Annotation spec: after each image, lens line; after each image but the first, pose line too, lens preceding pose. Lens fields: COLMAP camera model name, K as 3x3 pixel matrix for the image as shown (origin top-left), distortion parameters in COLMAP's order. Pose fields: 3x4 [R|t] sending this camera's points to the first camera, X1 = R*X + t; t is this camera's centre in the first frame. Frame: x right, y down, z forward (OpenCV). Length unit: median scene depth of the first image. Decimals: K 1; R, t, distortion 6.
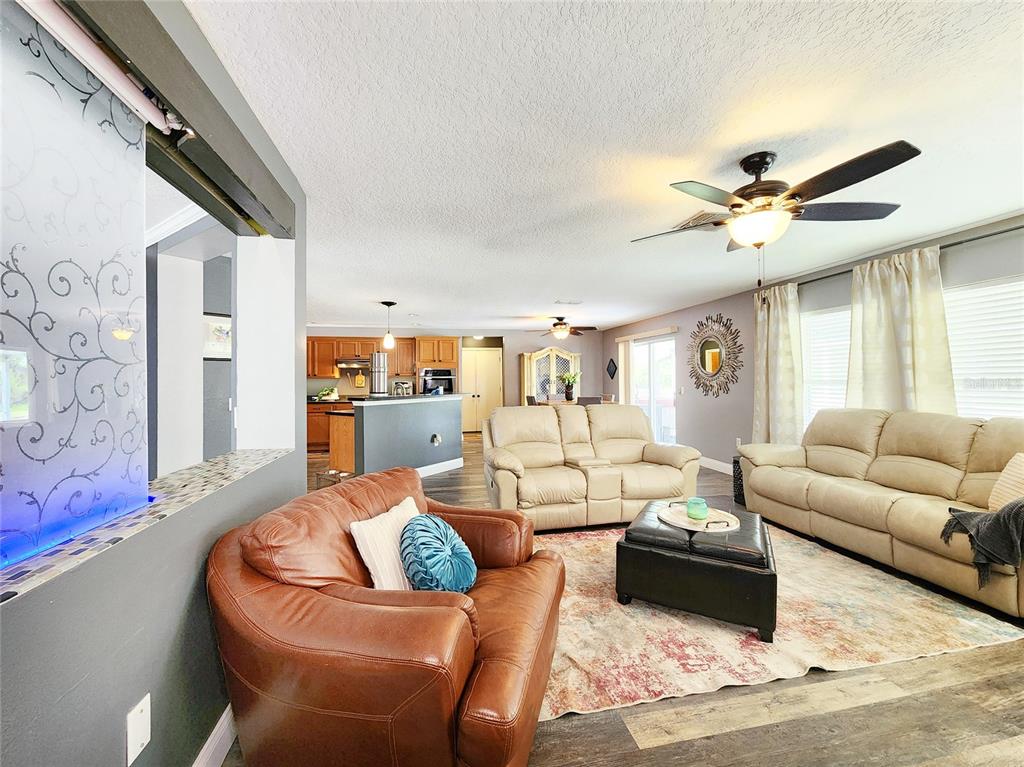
lens RADIAL K [[420.4, 0, 509.3], [0, 420.4, 377.3], [0, 0, 1]] dist [-0.000132, -0.000150]
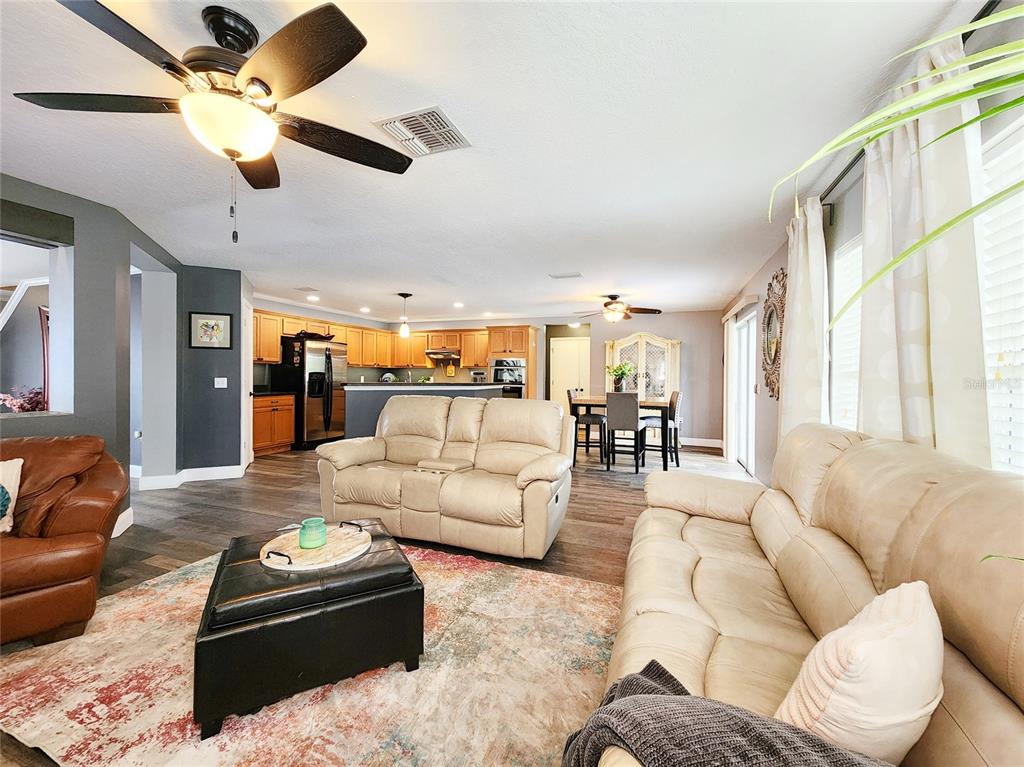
lens RADIAL K [[420.4, 0, 509.3], [0, 420.4, 377.3], [0, 0, 1]] dist [-0.000132, -0.000150]
pose [[0.851385, 0.018795, -0.524204, 0.383412], [-0.013028, 0.999807, 0.014688, 0.008663], [0.524379, -0.005676, 0.851466, 0.188527]]
